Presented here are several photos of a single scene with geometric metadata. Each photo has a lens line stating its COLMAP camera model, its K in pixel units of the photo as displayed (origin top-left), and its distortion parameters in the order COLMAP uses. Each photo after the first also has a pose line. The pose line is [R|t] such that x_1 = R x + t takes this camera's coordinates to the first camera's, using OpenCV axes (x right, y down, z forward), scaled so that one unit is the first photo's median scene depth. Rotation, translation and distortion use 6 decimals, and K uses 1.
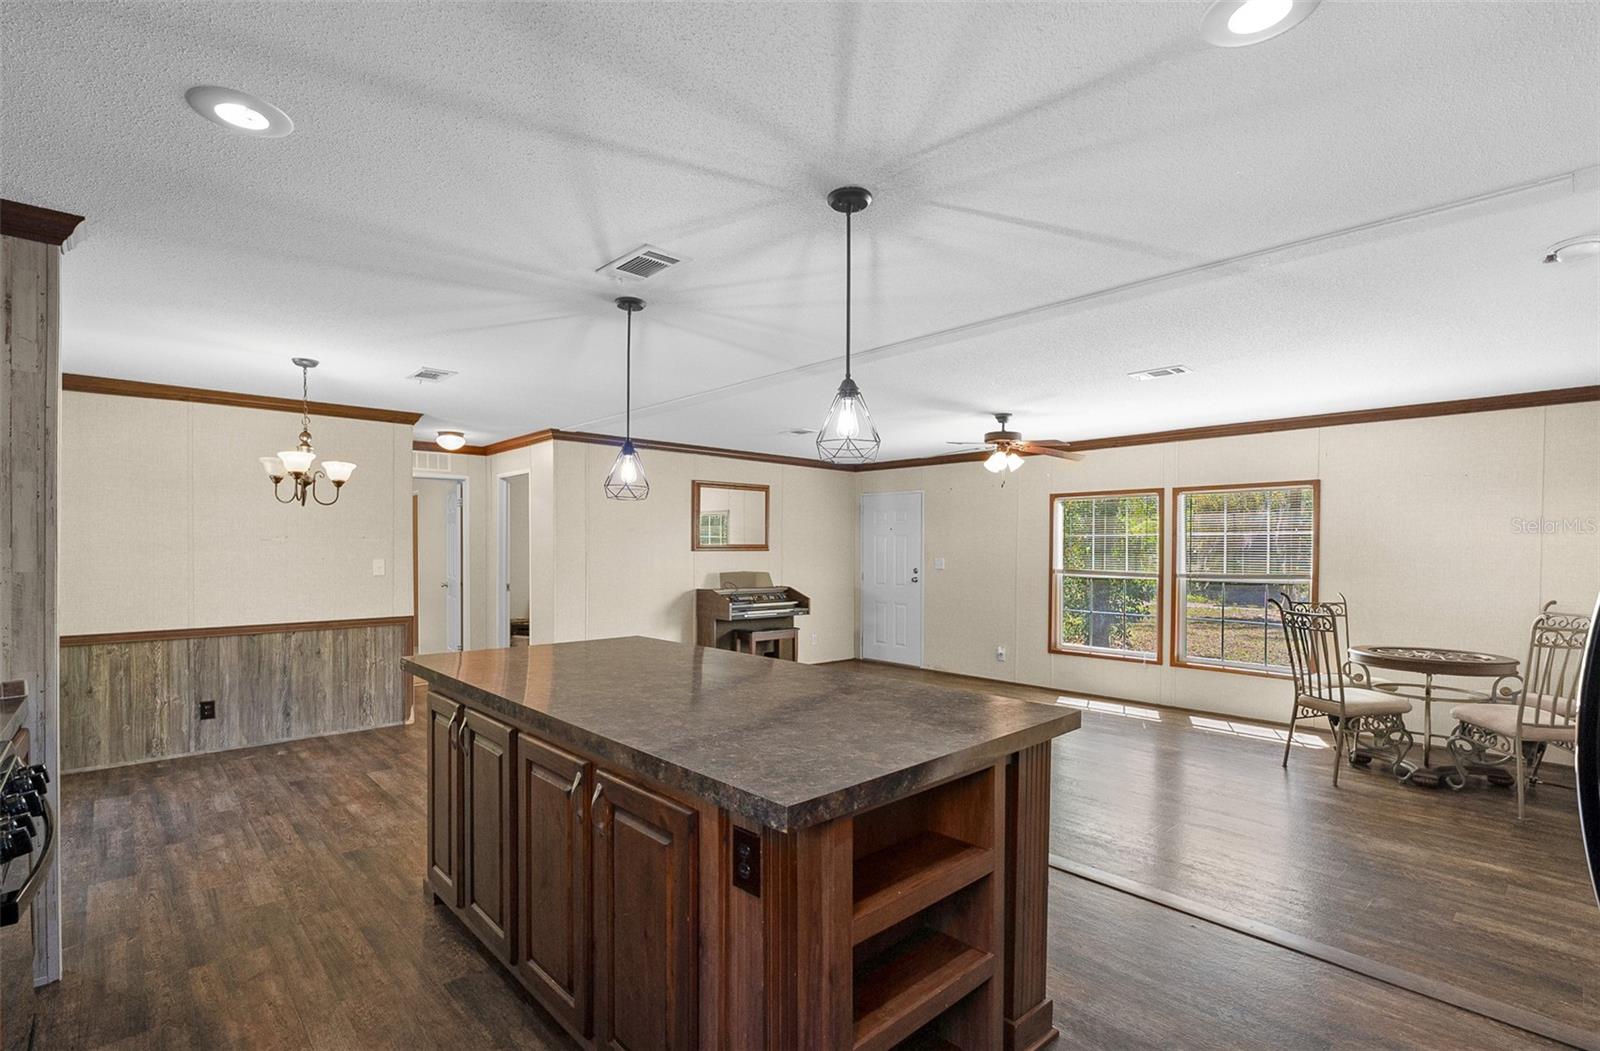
lens RADIAL K [[736.1, 0, 785.2], [0, 736.1, 558.4], [0, 0, 1]] dist [-0.003541, -0.000174]
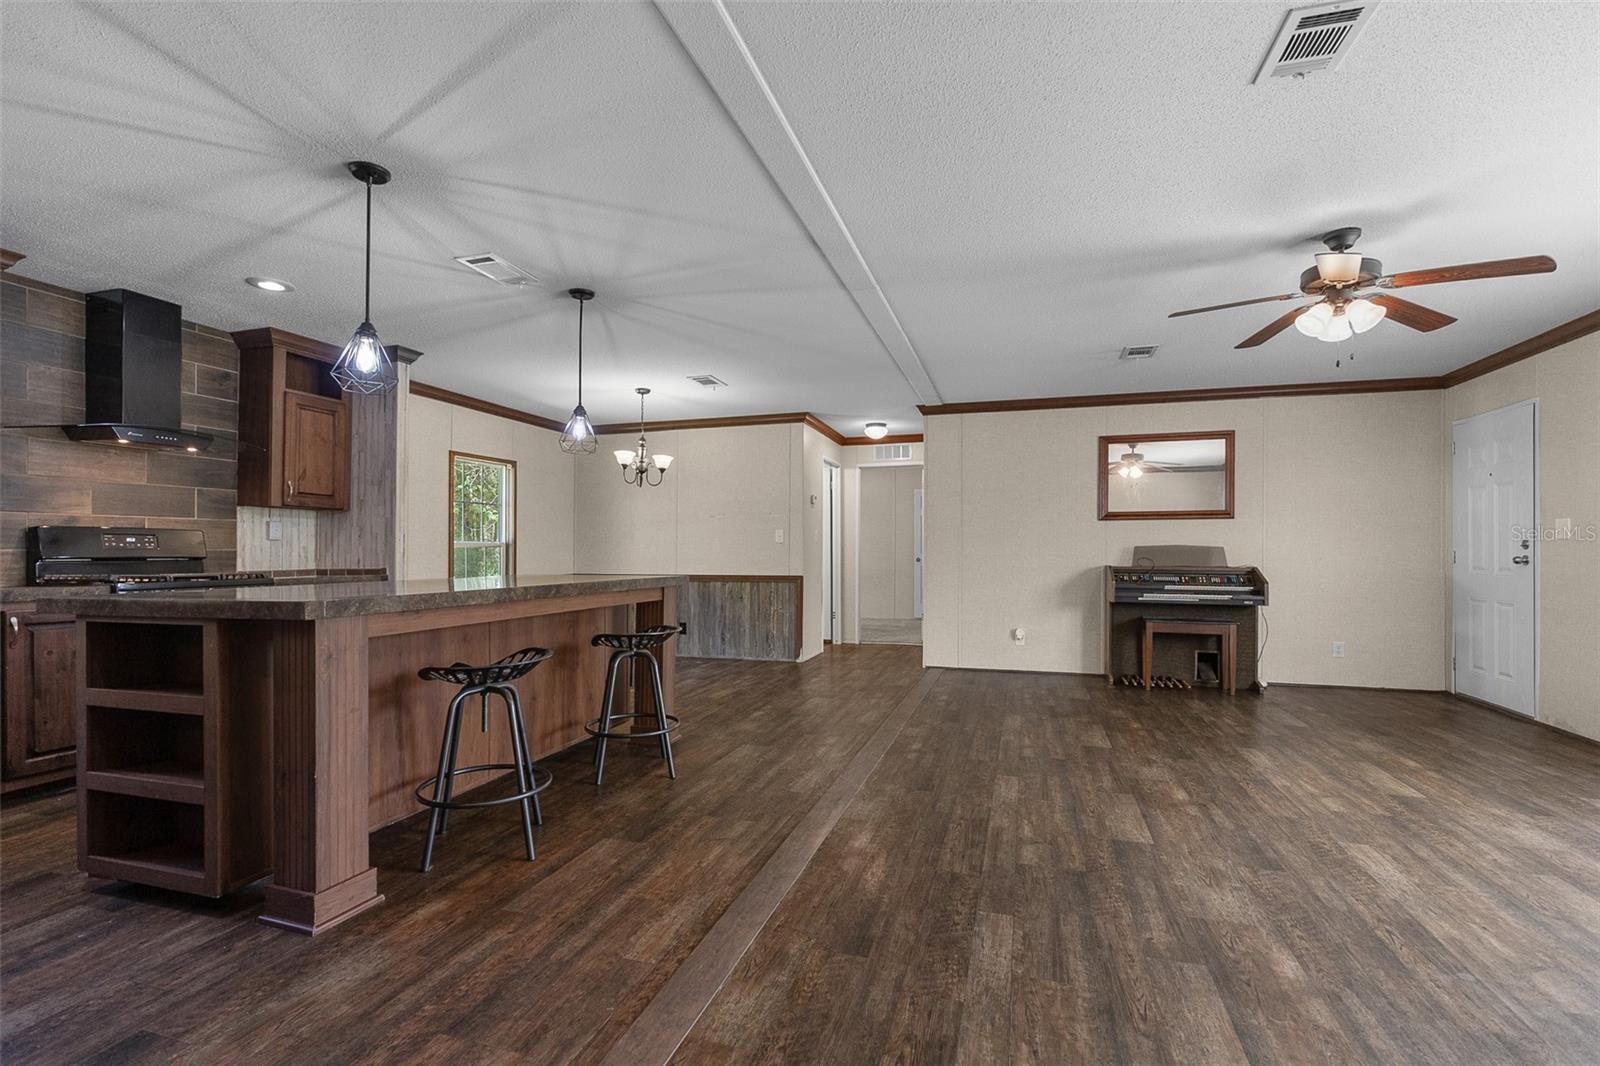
lens RADIAL K [[706.4, 0, 796.0], [0, 706.4, 557.5], [0, 0, 1]] dist [-0.009821, -0.000022]
pose [[0.502808, 0.003986, -0.864389, 0.614148], [-0.009946, 0.999950, -0.001175, 0.058101], [0.864341, 0.009188, 0.502822, 0.464675]]
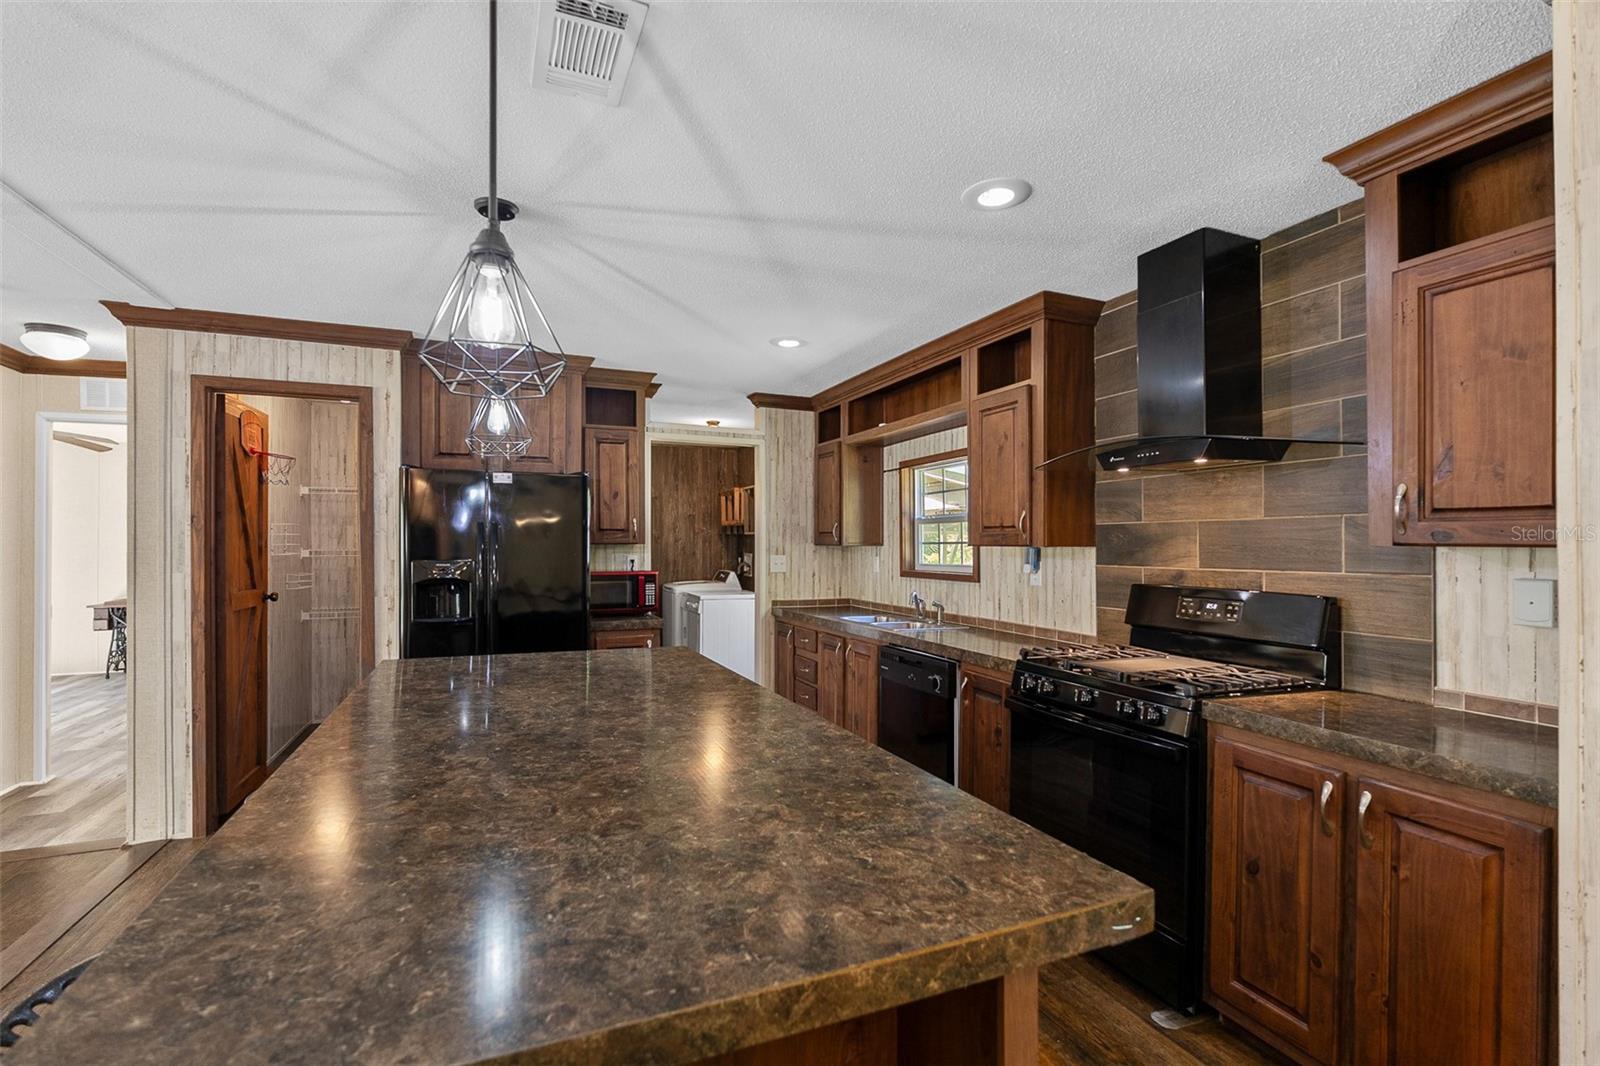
lens RADIAL K [[718.5, 0, 789.5], [0, 718.5, 543.5], [0, 0, 1]] dist [0.000134, 0.000028]
pose [[-0.941888, -0.005372, 0.335883, -0.289024], [-0.000618, 0.999898, 0.014257, -0.007221], [-0.335925, 0.013221, -0.941796, 0.813889]]
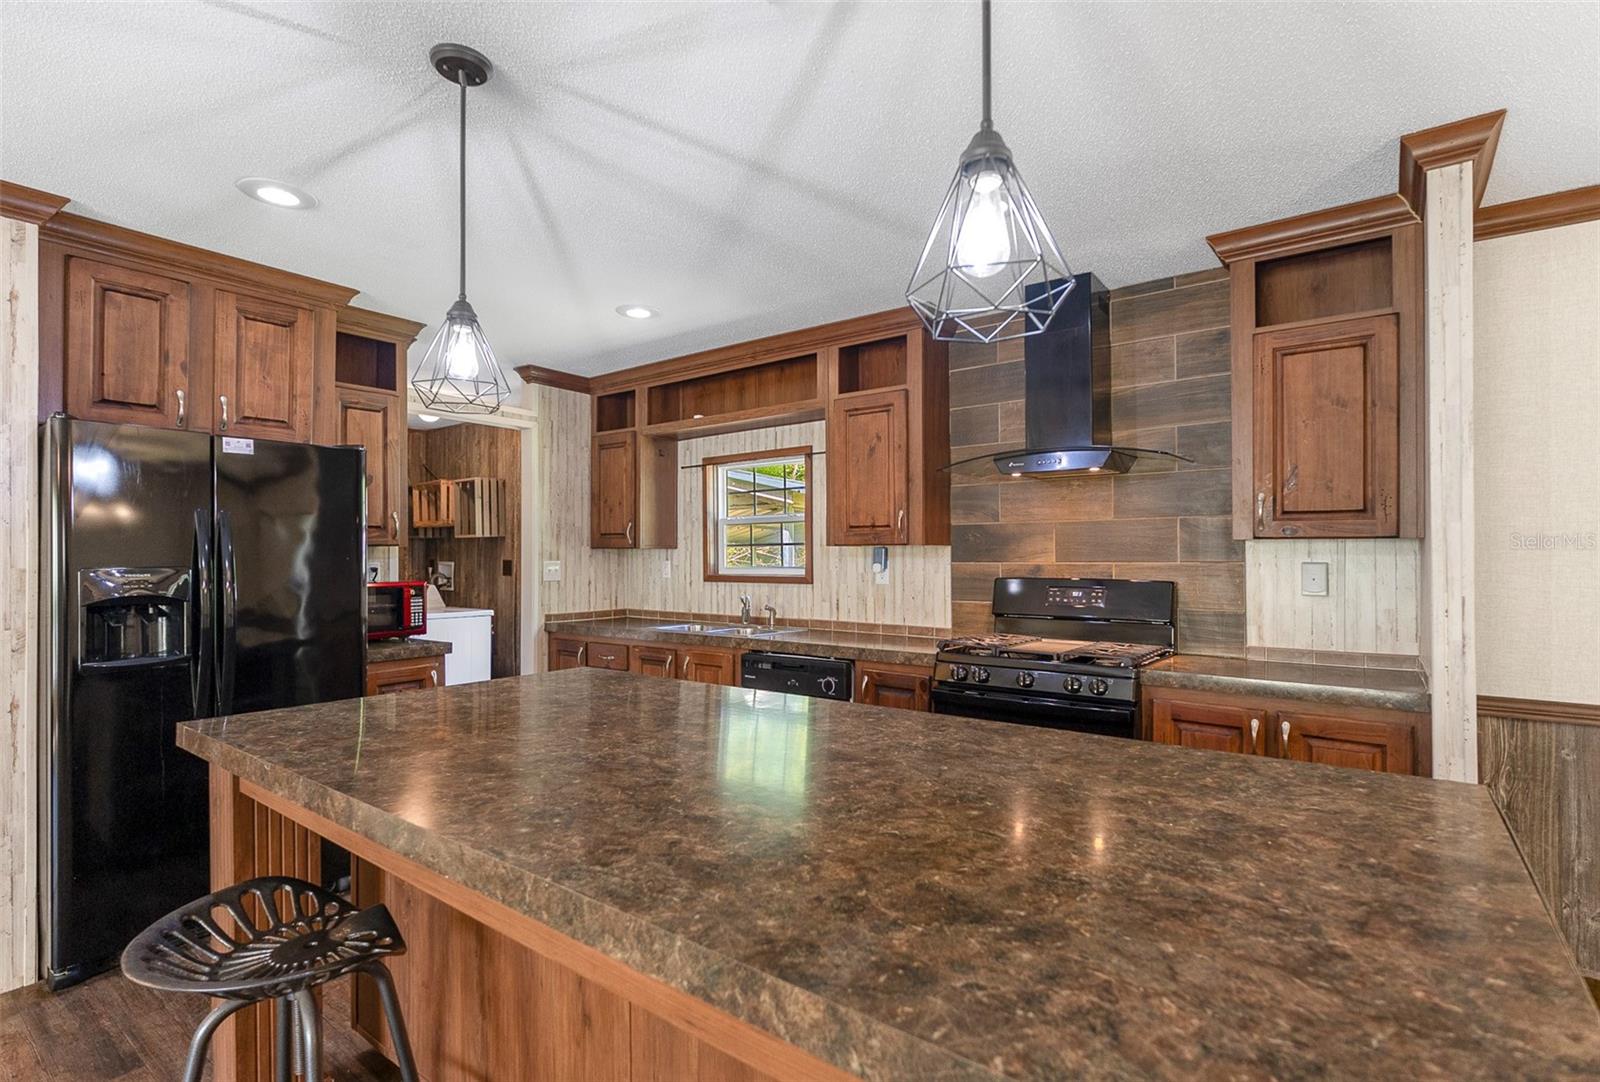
lens RADIAL K [[765.5, 0, 805.8], [0, 765.5, 552.5], [0, 0, 1]] dist [-0.010948, -0.000224]
pose [[-0.981250, -0.000734, -0.192740, -0.051100], [-0.002854, 0.999938, 0.010725, 0.003847], [0.192720, 0.011074, -0.981191, 0.815206]]
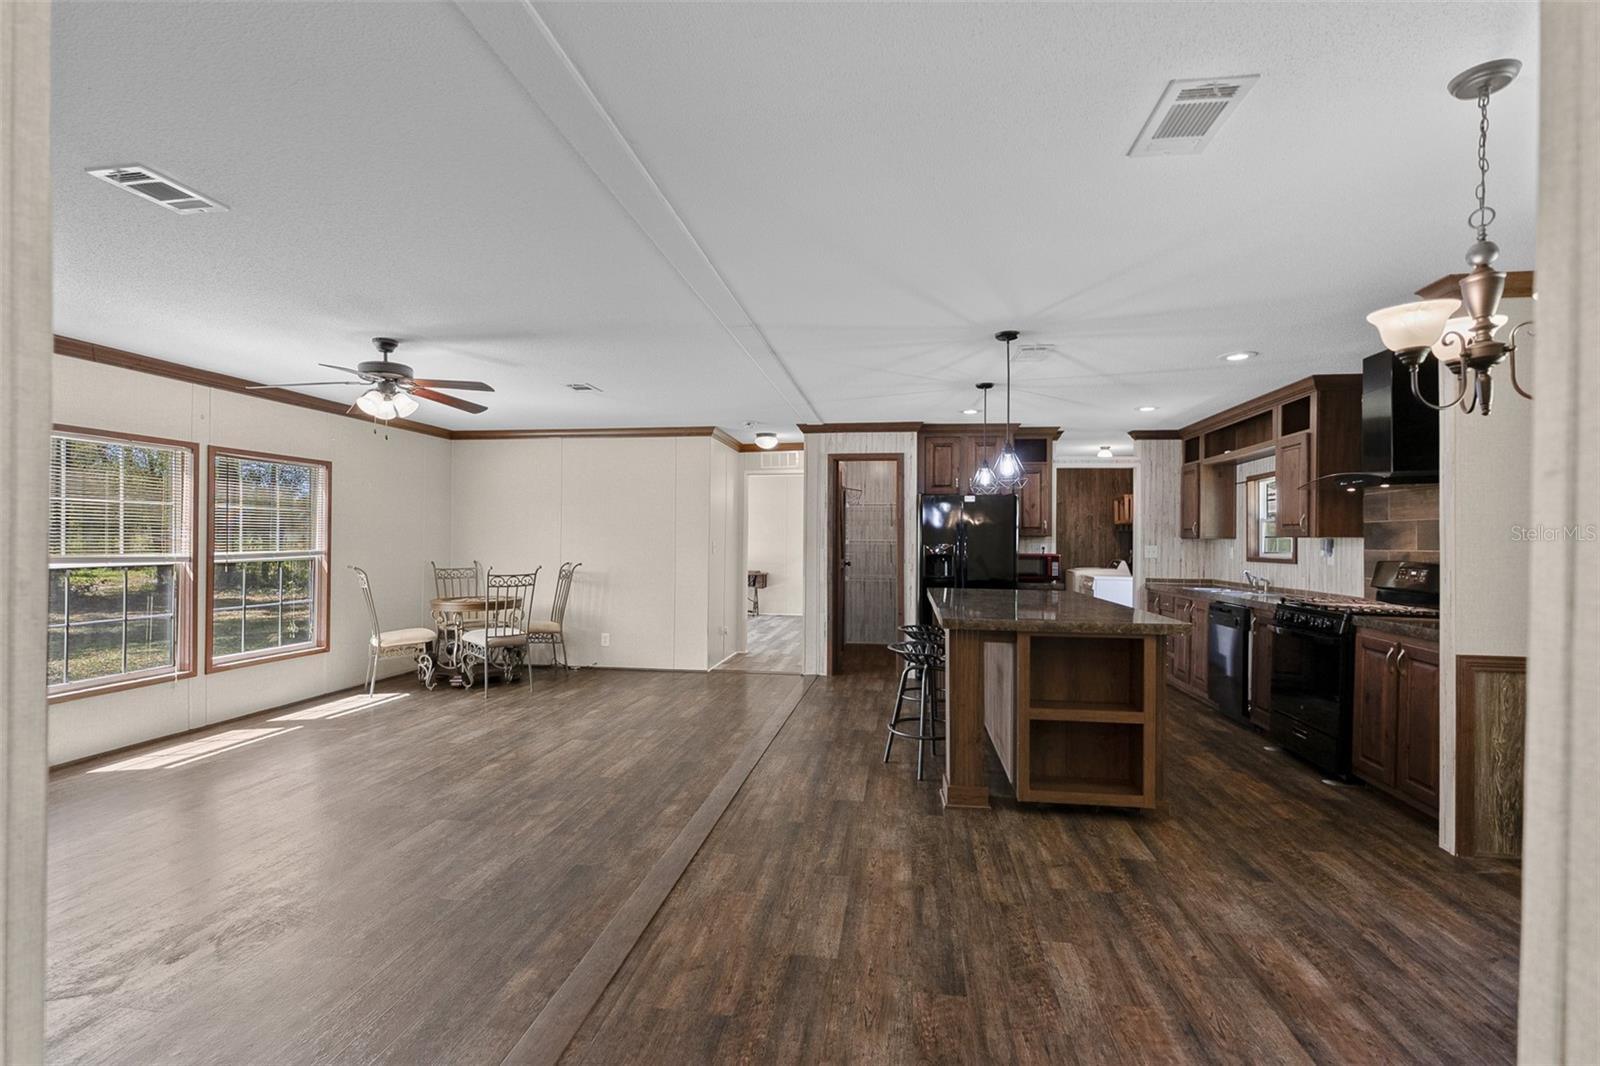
lens RADIAL K [[725.7, 0, 805.2], [0, 725.7, 547.5], [0, 0, 1]] dist [-0.006457, 0.000135]
pose [[-0.644476, -0.015222, 0.764473, -0.587802], [0.001817, 0.999769, 0.021439, -0.004003], [-0.764623, 0.015206, -0.644299, 1.306589]]
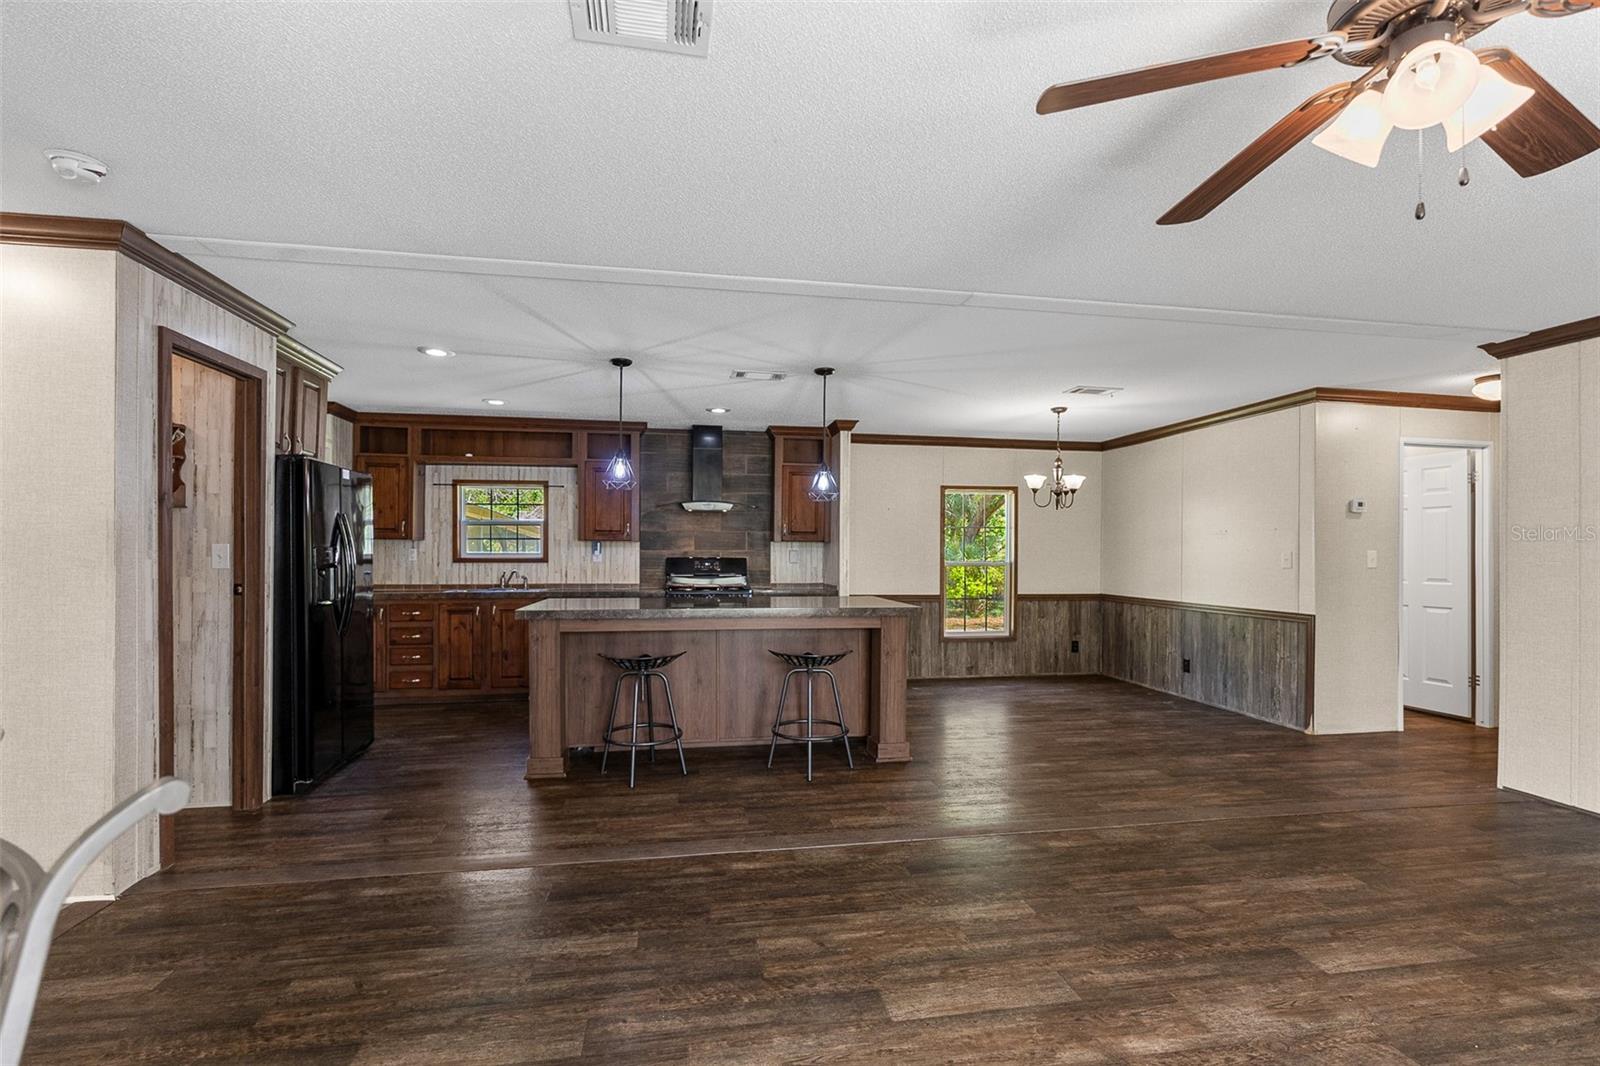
lens RADIAL K [[714.5, 0, 809.5], [0, 714.5, 545.1], [0, 0, 1]] dist [-0.014244, 0.000554]
pose [[-0.520149, -0.013388, -0.853970, 0.655993], [-0.019577, 0.999801, -0.003751, 0.010200], [0.853851, 0.014767, -0.520308, 1.094481]]
